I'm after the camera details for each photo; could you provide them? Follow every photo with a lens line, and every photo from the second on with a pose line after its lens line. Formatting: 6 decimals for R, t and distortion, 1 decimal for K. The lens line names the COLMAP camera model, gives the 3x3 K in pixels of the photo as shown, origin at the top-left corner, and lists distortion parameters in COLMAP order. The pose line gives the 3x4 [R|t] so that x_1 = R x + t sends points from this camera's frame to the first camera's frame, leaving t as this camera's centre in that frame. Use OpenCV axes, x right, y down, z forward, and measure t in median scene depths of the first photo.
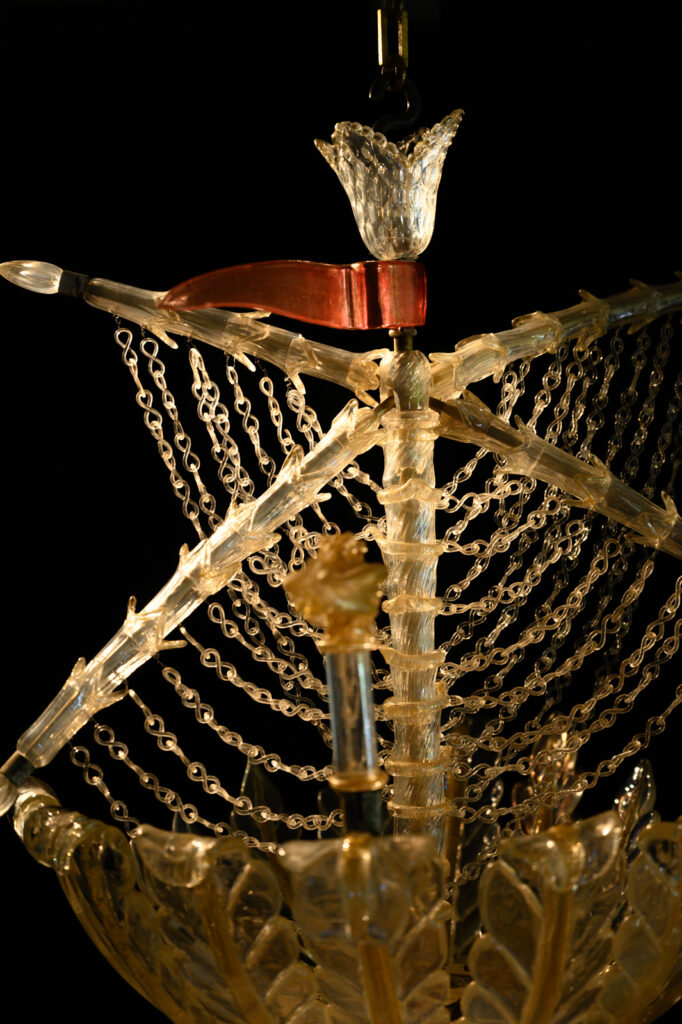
lens RADIAL K [[1838.8, 0, 341.5], [0, 1838.8, 518.3], [0, 0, 1]] dist [-0.029165, 0.000000]
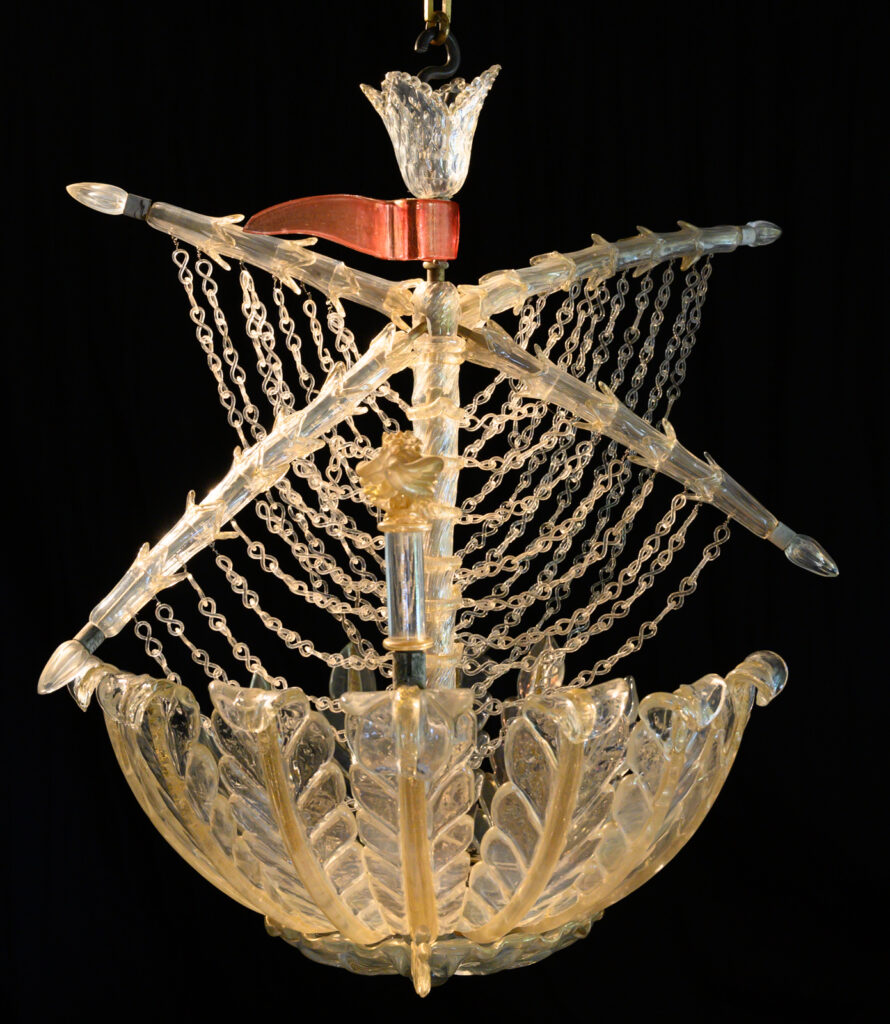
lens RADIAL K [[1878.3, 0, 447.6], [0, 1878.3, 506.4], [0, 0, 1]] dist [-0.047240, 0.000000]
pose [[0.996711, 0.036069, 0.072564, -0.036392], [-0.037790, 0.999033, 0.022480, 0.018168], [-0.071683, -0.025148, 0.997110, -0.126149]]
